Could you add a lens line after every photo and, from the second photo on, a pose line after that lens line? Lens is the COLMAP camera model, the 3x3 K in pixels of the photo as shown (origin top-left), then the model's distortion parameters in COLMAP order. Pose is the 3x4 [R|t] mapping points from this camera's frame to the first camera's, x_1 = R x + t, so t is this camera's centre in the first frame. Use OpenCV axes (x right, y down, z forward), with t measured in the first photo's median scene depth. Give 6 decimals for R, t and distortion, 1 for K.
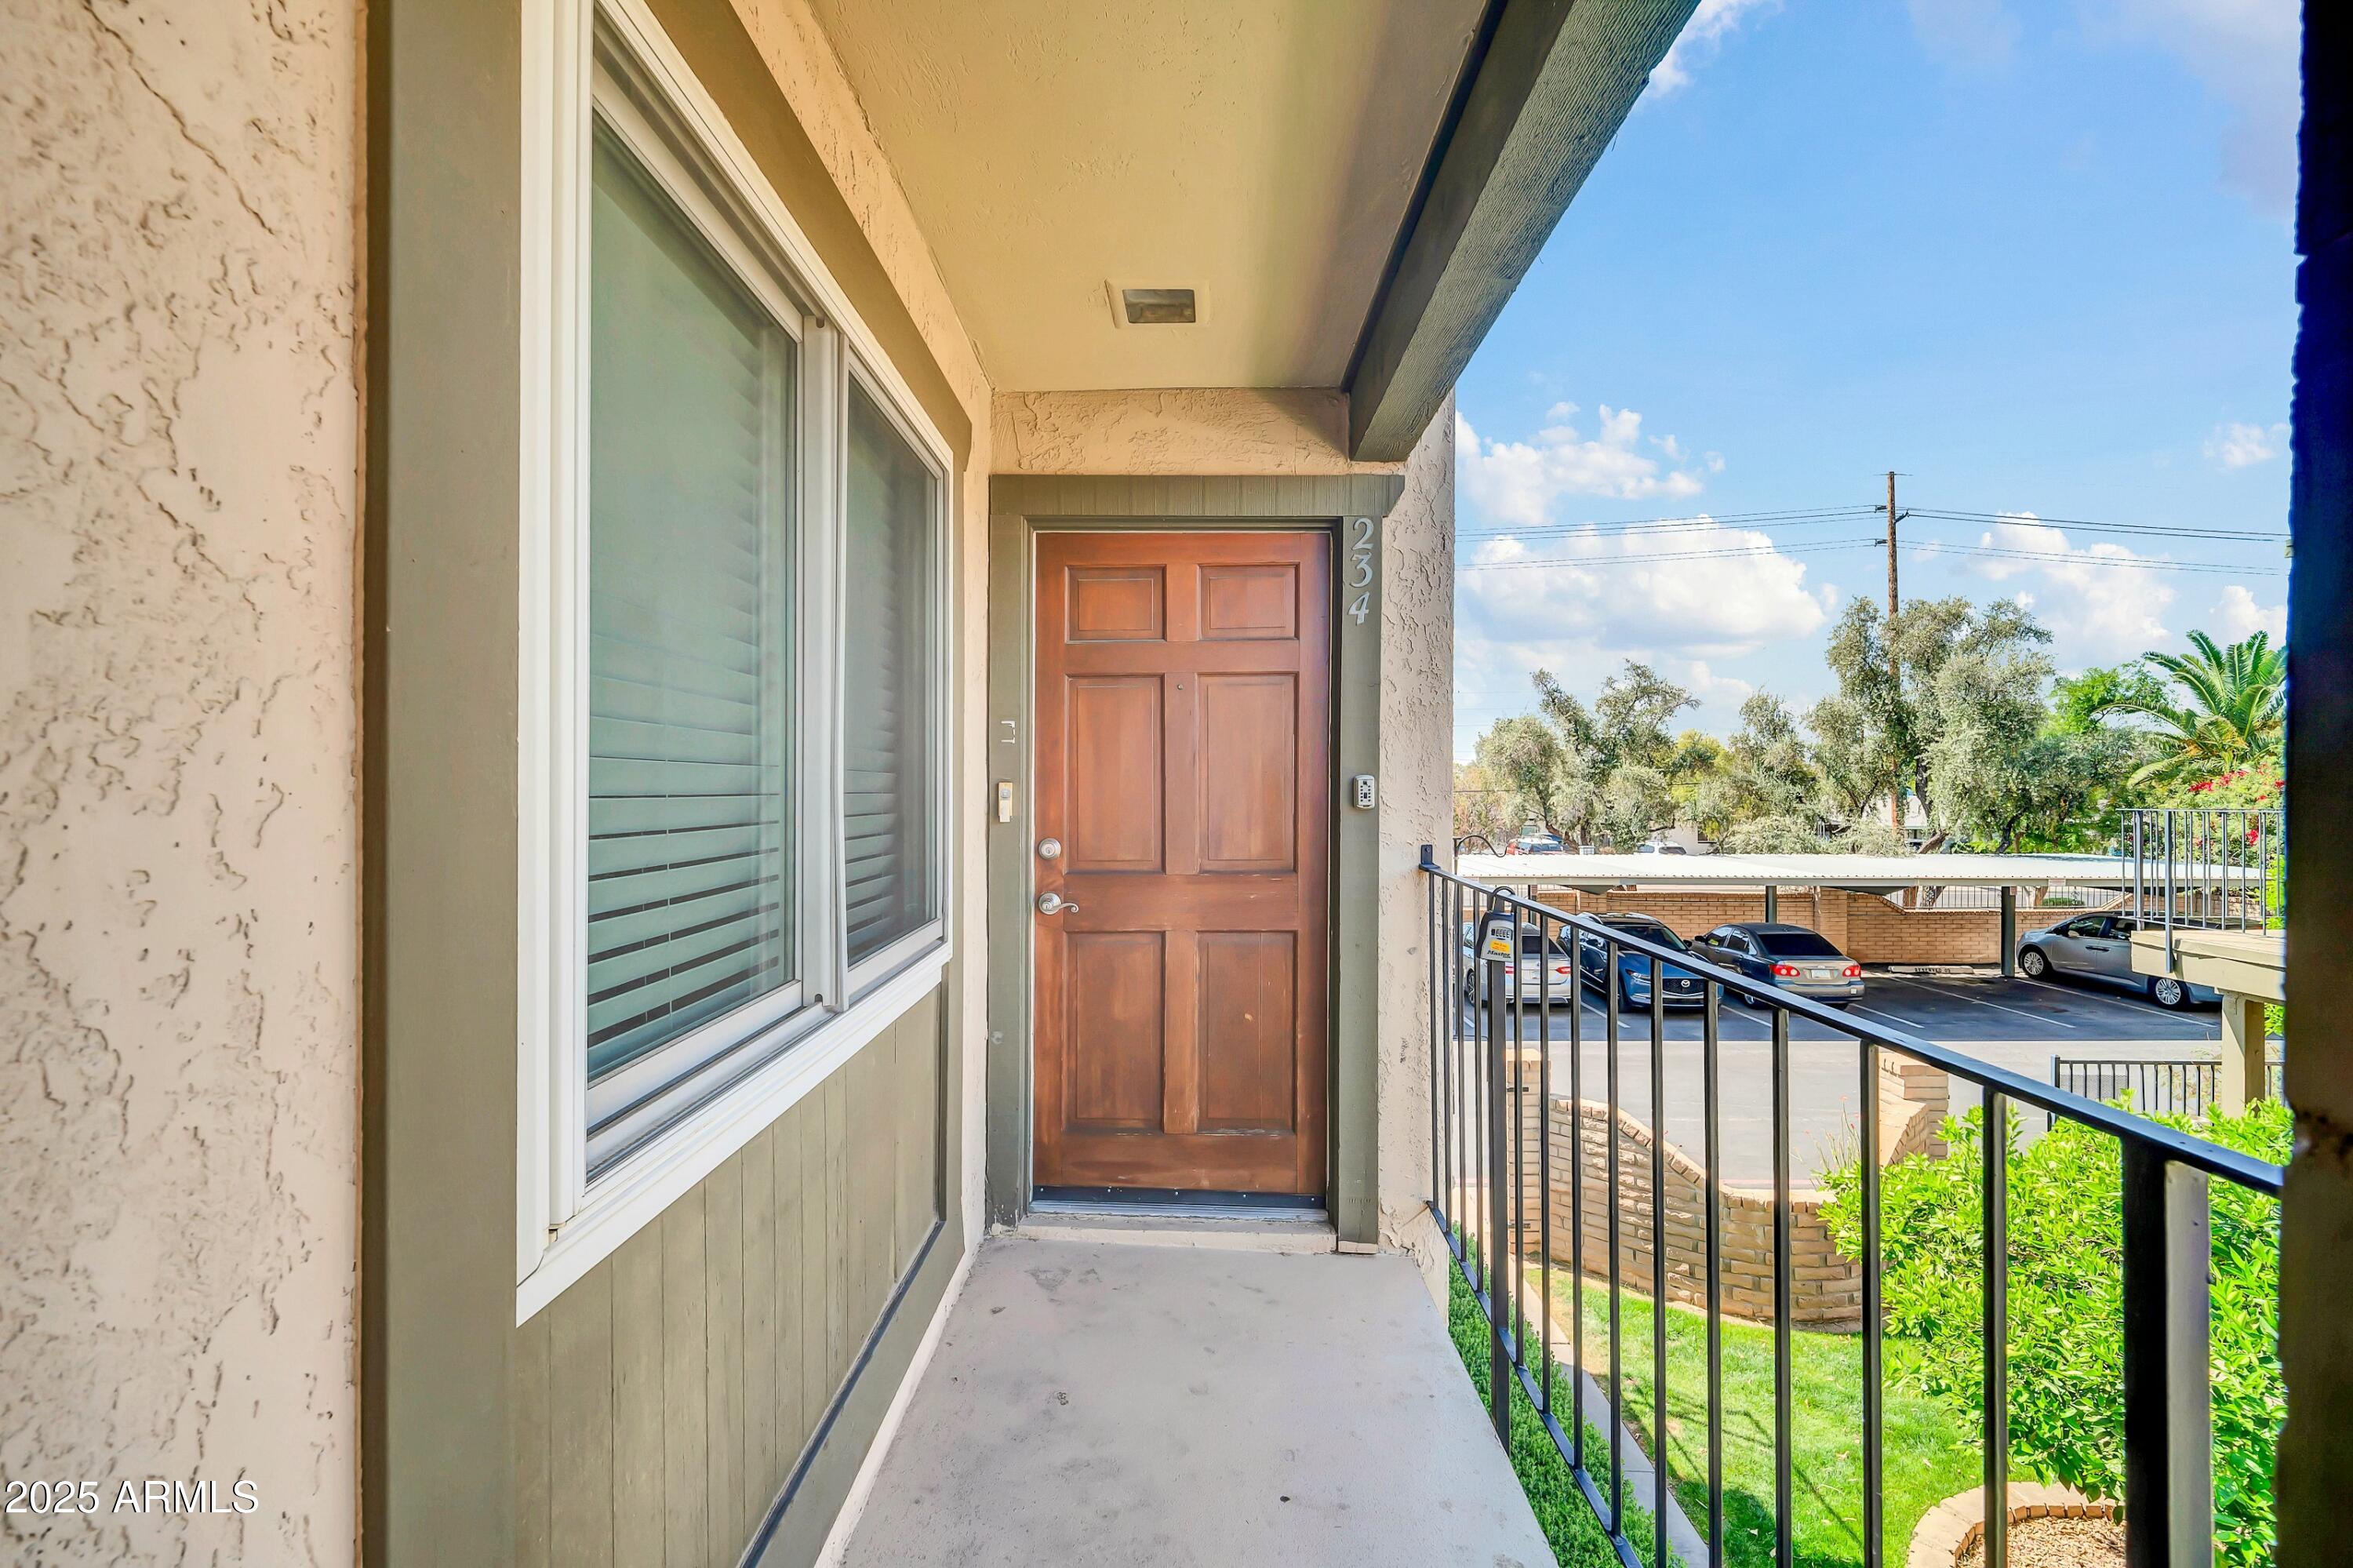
lens RADIAL K [[973.8, 0, 1178.5], [0, 973.8, 768.2], [0, 0, 1]] dist [0.024429, -0.013559]
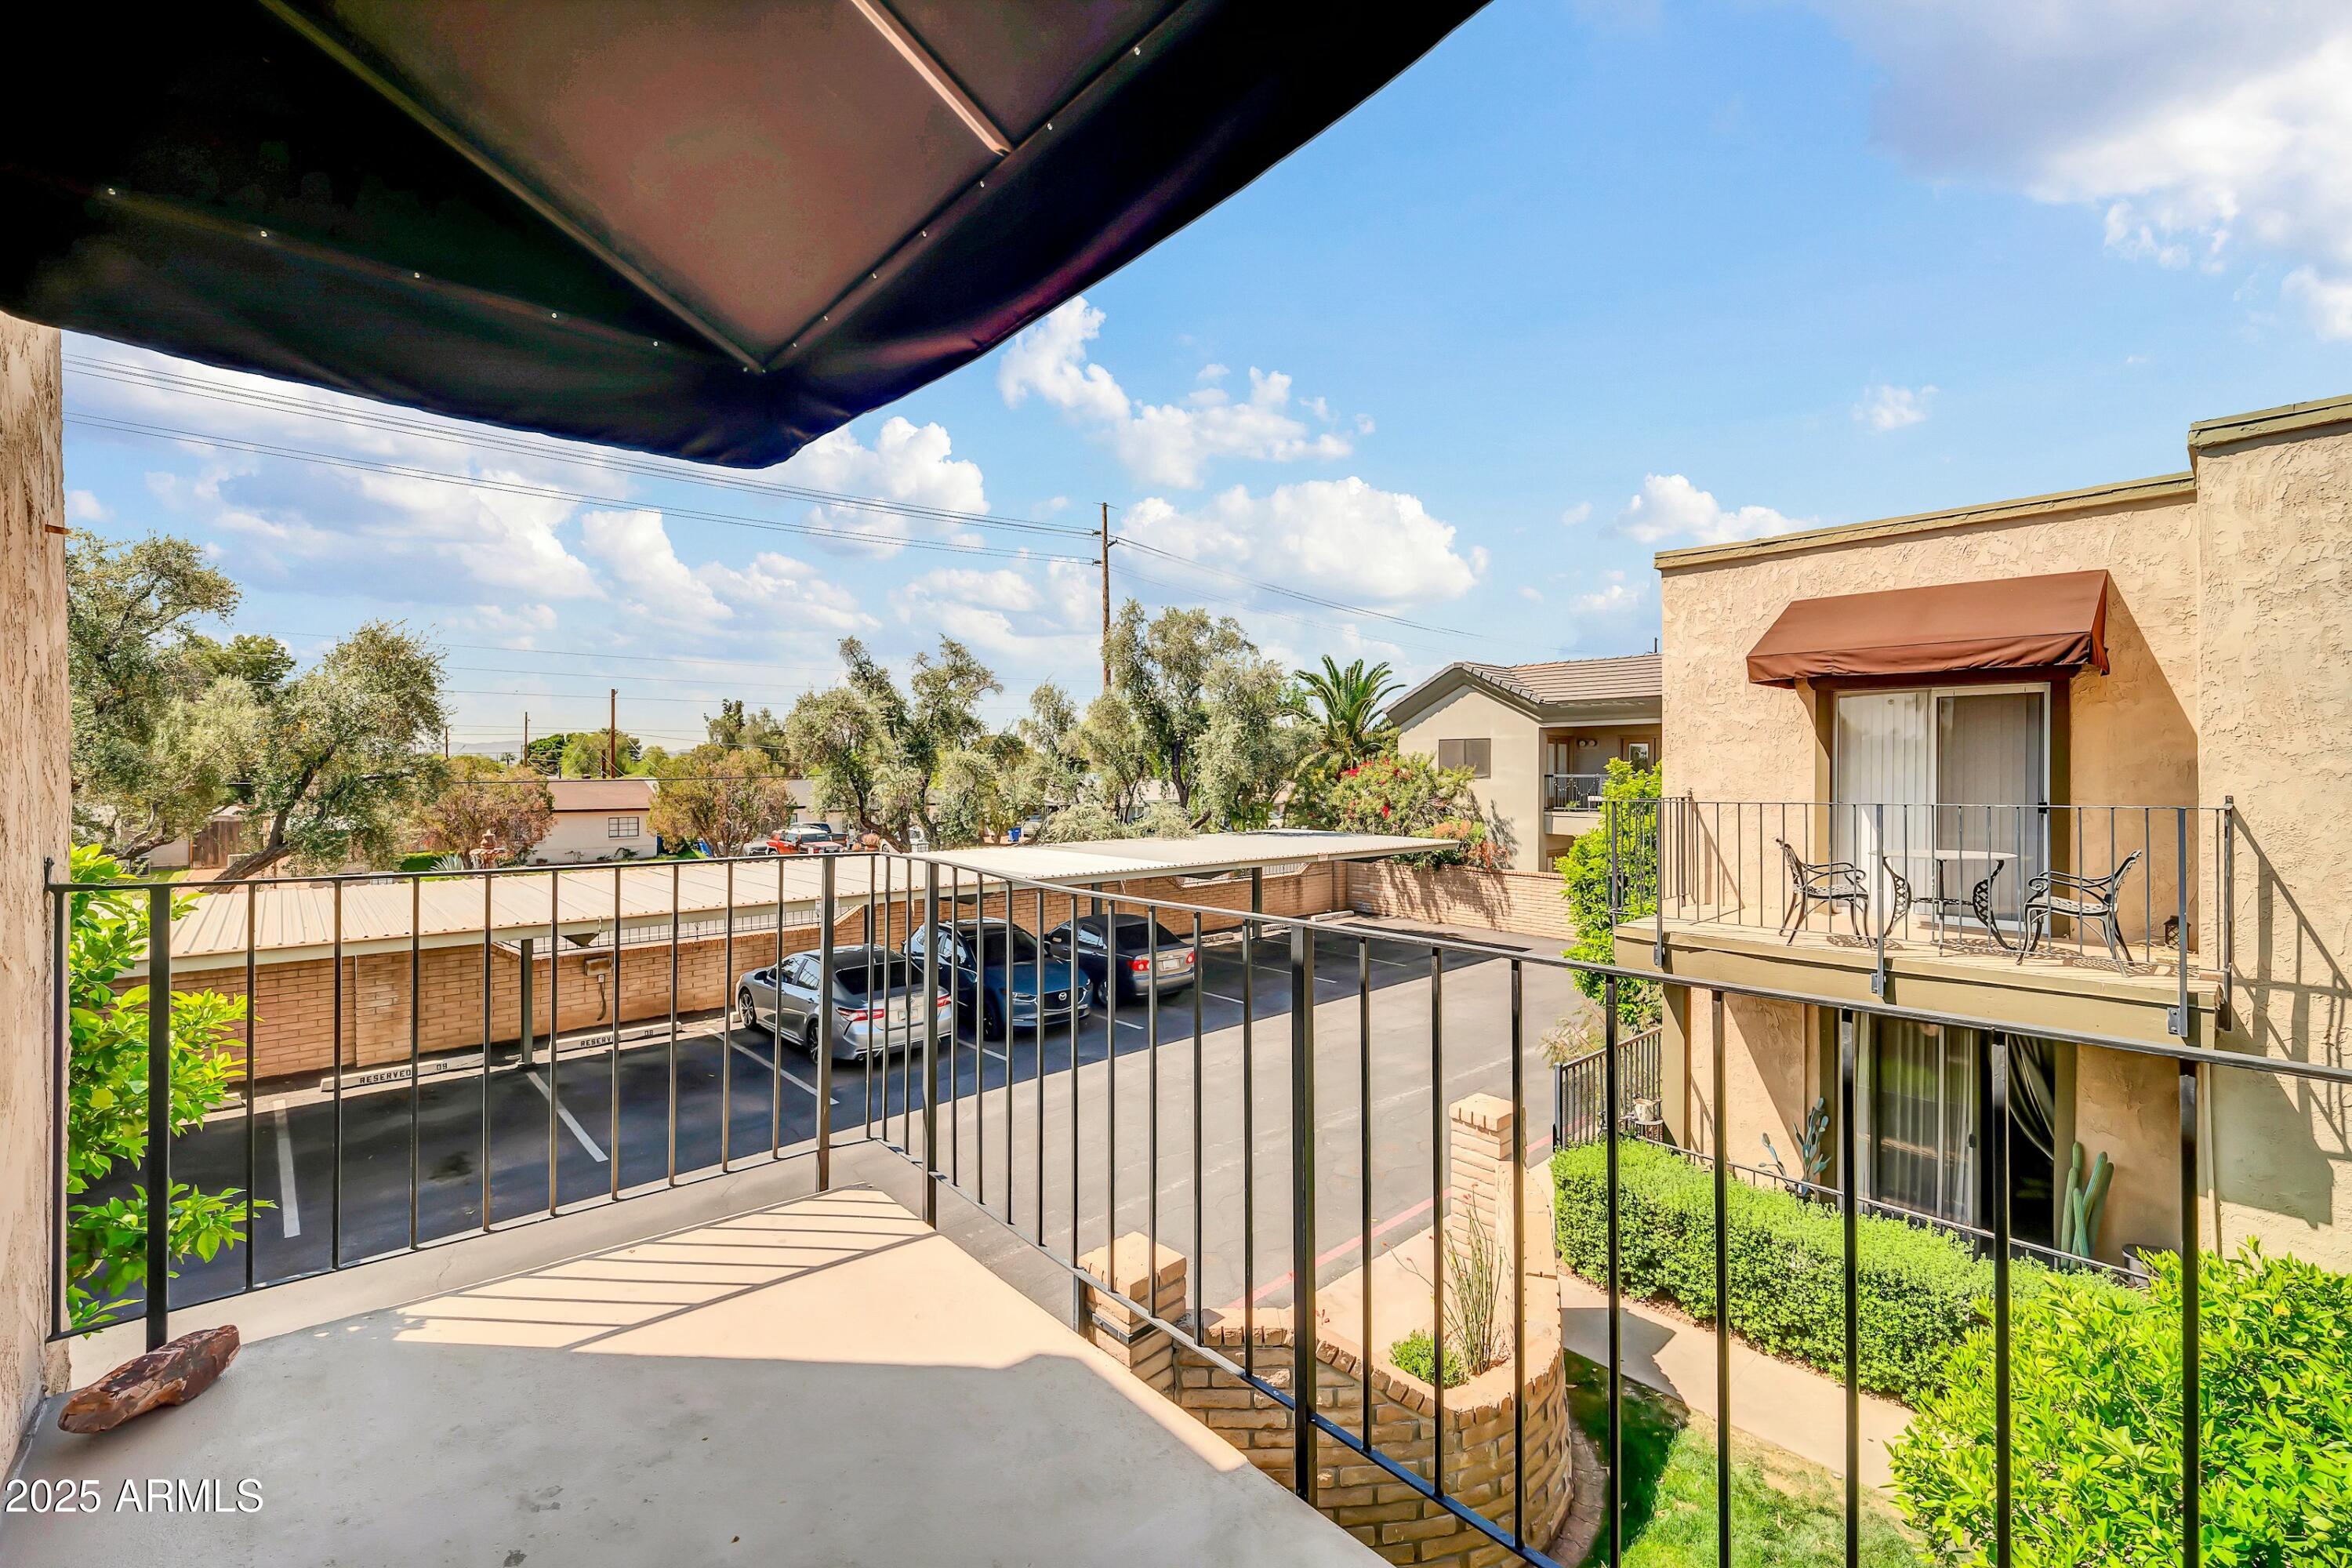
lens RADIAL K [[973.4, 0, 1178.0], [0, 973.4, 768.2], [0, 0, 1]] dist [0.024429, -0.013559]
pose [[0.731400, 0.003317, 0.681941, -0.006661], [-0.015471, 0.999812, 0.011730, 0.000092], [-0.681773, -0.019129, 0.731313, 0.172797]]
